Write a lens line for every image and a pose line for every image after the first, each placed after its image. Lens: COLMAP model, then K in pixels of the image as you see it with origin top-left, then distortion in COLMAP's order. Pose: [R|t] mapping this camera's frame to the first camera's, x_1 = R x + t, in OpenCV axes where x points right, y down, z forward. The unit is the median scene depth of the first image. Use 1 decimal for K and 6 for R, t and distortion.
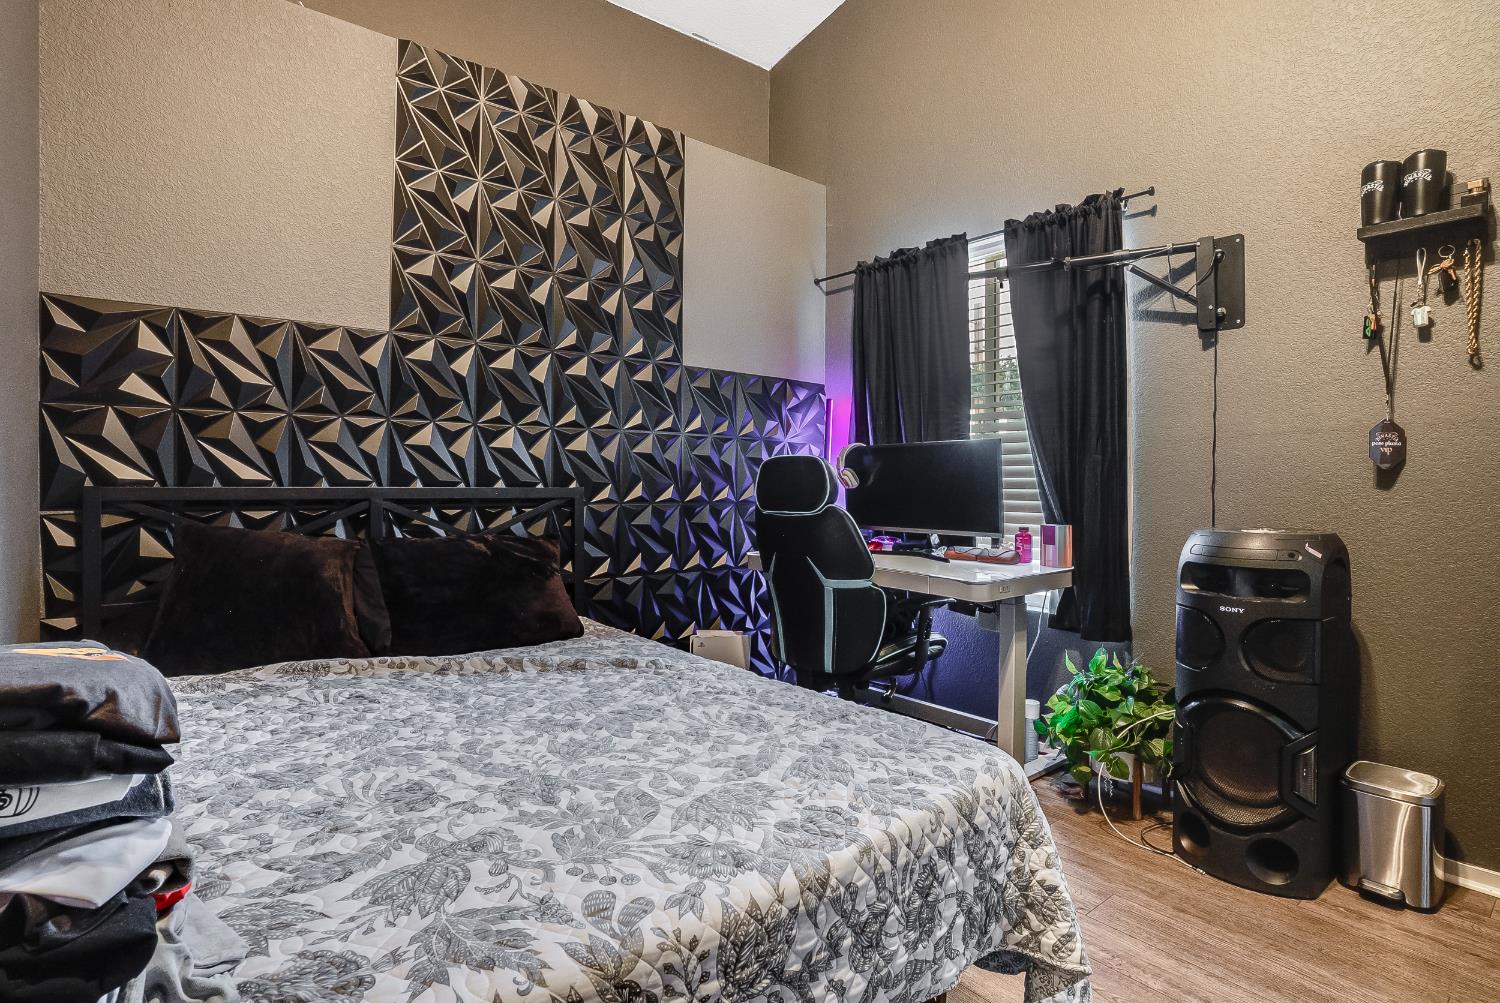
lens RADIAL K [[806.6, 0, 815.3], [0, 806.6, 494.9], [0, 0, 1]] dist [-0.004198, -0.000375]
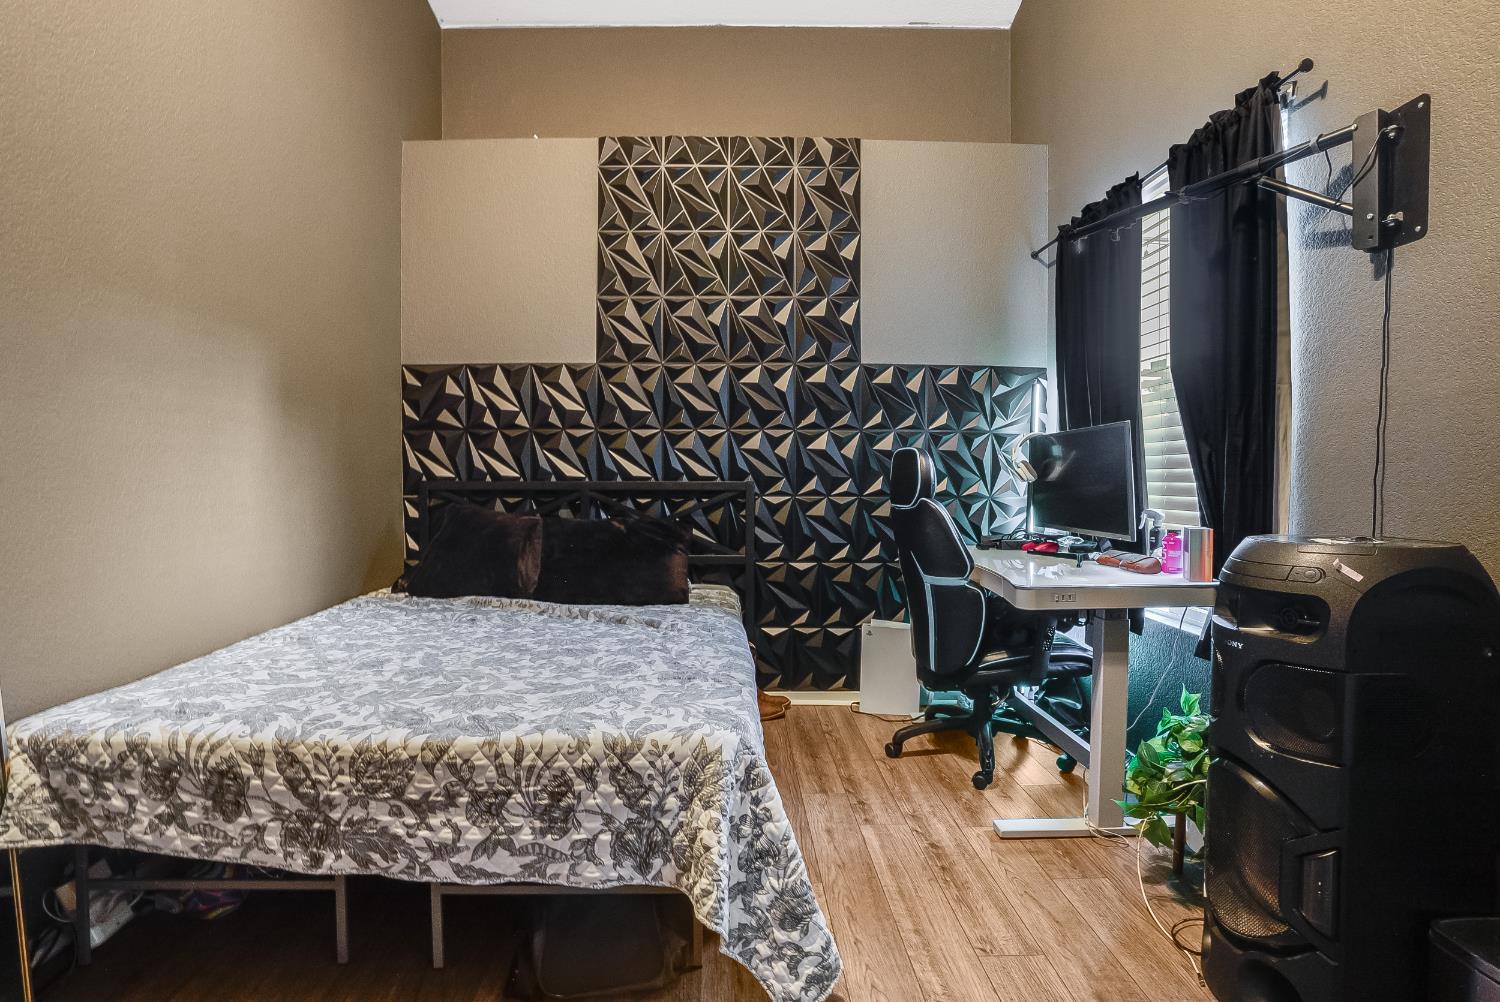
lens RADIAL K [[786.2, 0, 754.9], [0, 786.2, 498.8], [0, 0, 1]] dist [-0.056578, 0.034726]
pose [[0.723000, 0.011013, -0.690760, 0.560601], [-0.005784, 0.999934, 0.009889, 0.006002], [0.690824, -0.003155, 0.723016, 0.157060]]
